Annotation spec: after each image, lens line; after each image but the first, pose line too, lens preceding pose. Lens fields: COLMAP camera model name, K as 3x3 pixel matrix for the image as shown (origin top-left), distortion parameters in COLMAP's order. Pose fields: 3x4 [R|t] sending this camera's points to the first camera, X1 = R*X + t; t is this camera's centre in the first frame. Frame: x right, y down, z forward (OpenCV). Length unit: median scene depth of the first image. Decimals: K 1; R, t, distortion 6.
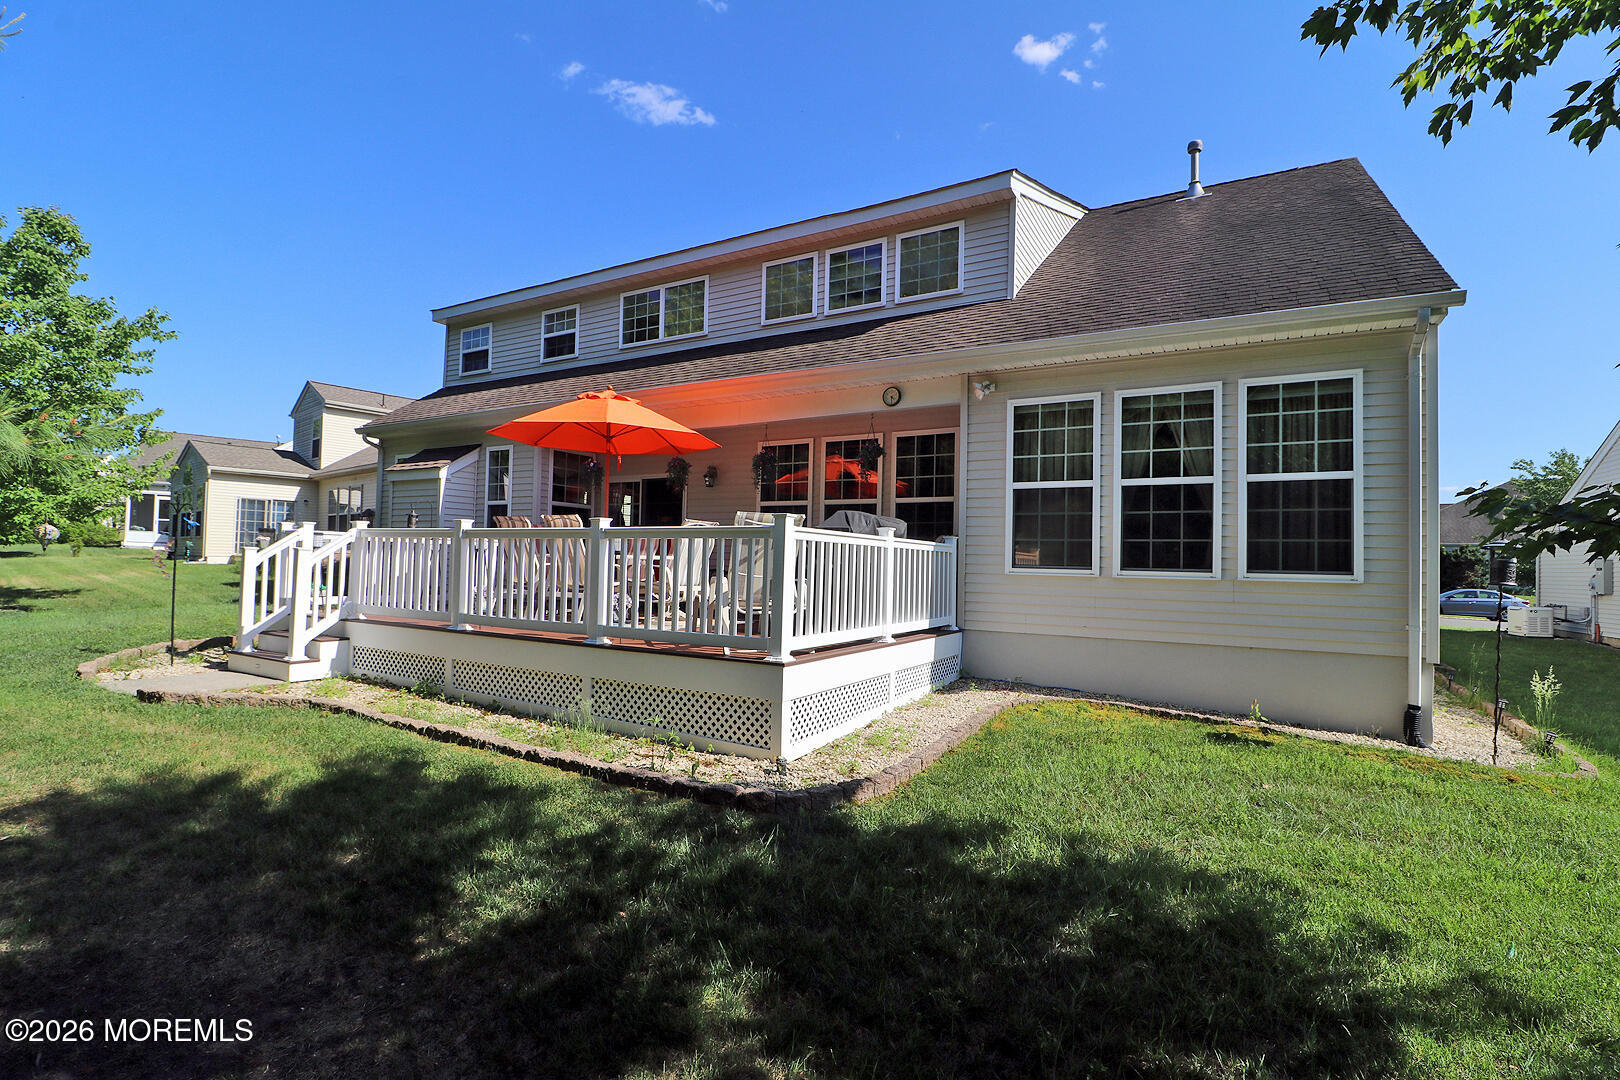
lens RADIAL K [[727.7, 0, 817.7], [0, 727.7, 536.9], [0, 0, 1]] dist [-0.001649, -0.011723]
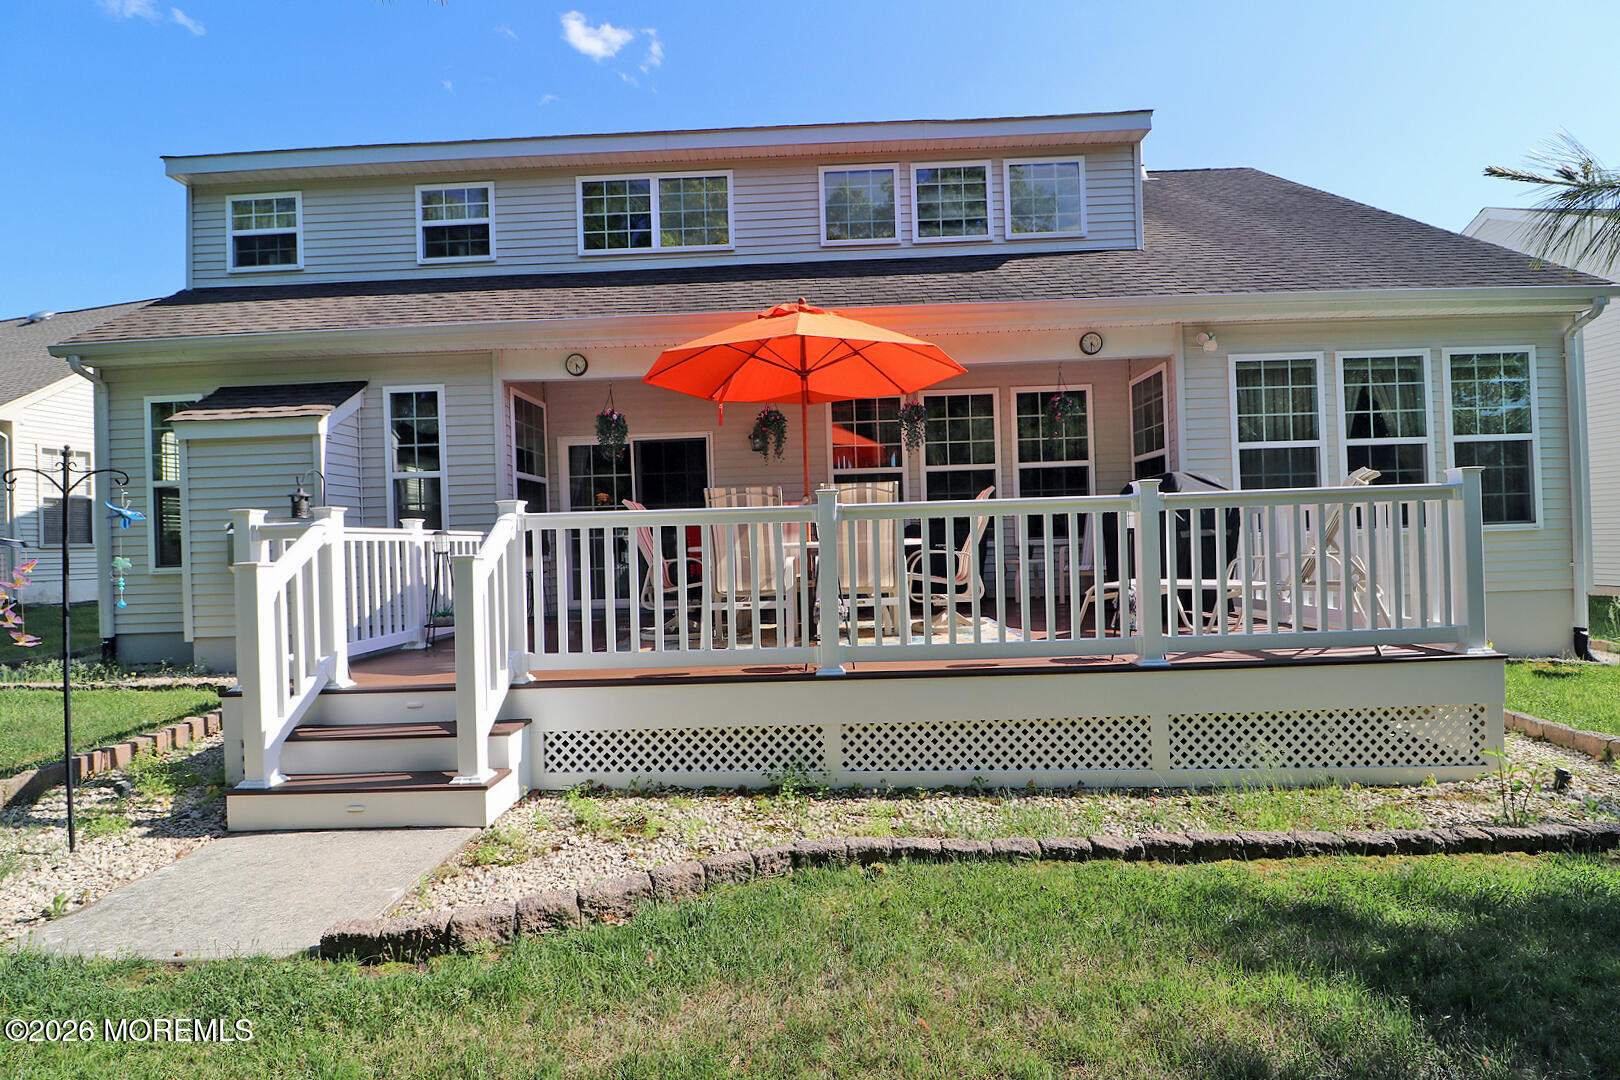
lens RADIAL K [[758.2, 0, 810.8], [0, 758.2, 528.2], [0, 0, 1]] dist [-0.000306, -0.014506]
pose [[0.881818, -0.041772, 0.469737, -0.463114], [0.035453, 0.999123, 0.022294, -0.003747], [-0.470256, -0.003005, 0.882525, 0.267408]]
